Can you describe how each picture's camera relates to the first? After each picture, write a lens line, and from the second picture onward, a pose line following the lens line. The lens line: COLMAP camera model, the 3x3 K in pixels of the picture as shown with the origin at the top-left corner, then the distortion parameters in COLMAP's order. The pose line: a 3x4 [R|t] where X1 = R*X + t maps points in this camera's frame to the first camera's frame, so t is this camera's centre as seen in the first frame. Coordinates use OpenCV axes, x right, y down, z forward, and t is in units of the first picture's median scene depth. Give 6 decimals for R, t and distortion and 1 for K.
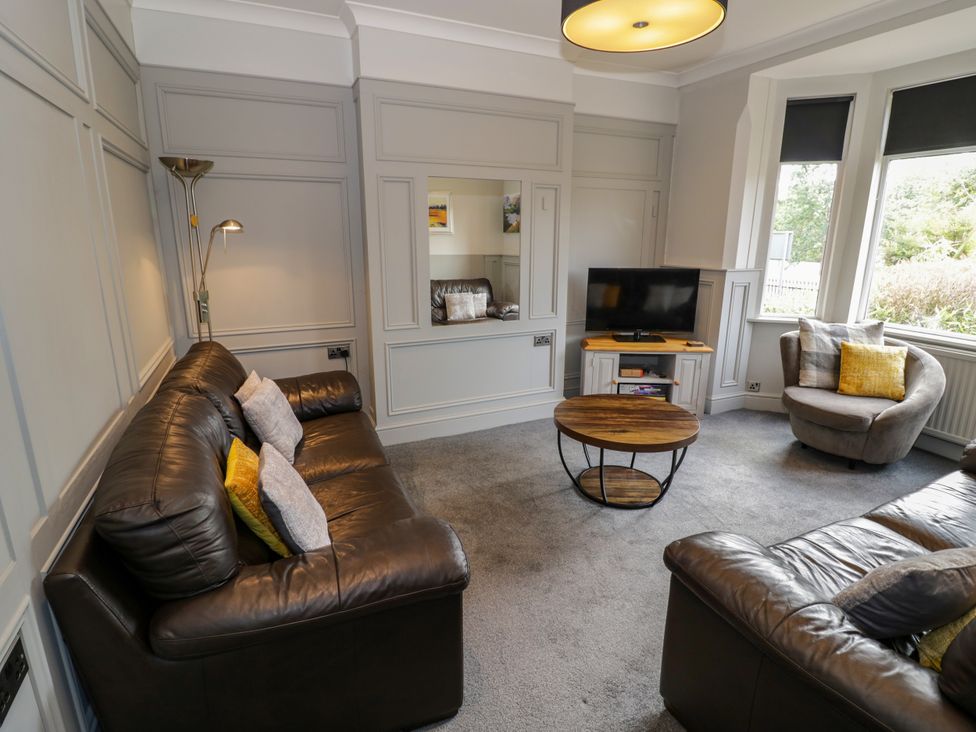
lens RADIAL K [[513.1, 0, 488.5], [0, 513.1, 356.8], [0, 0, 1]] dist [0.001470, -0.013854]
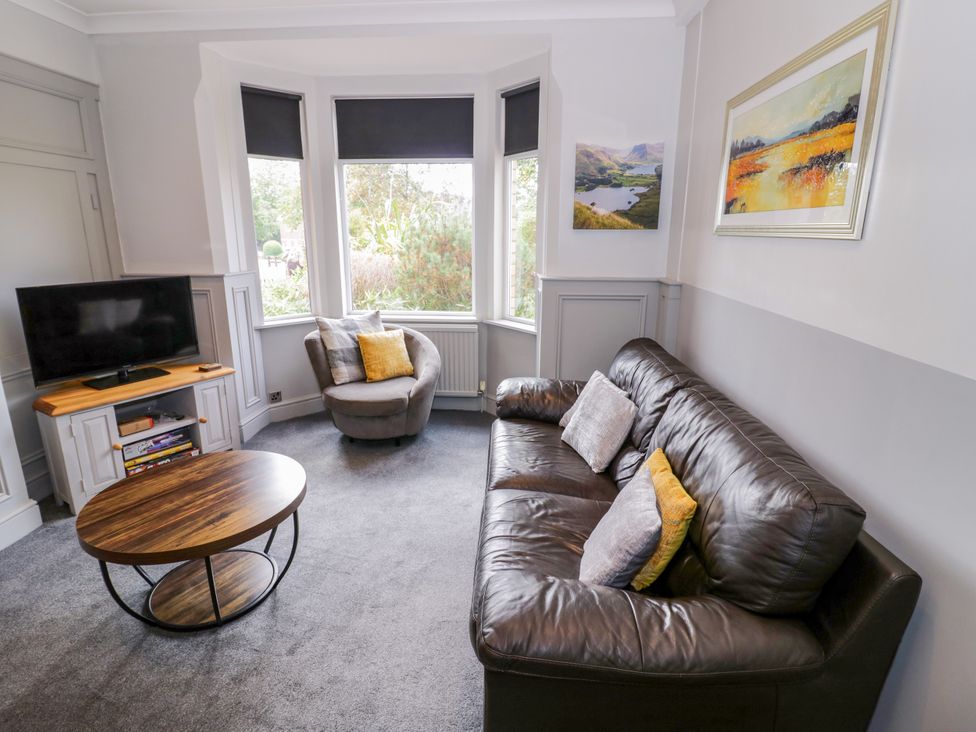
lens RADIAL K [[504.1, 0, 486.7], [0, 504.1, 357.6], [0, 0, 1]] dist [-0.002010, -0.012656]
pose [[0.465811, -0.212715, 0.858937, -0.086381], [0.203920, 0.970355, 0.129719, -0.060770], [-0.861067, 0.114730, 0.495379, 0.249040]]
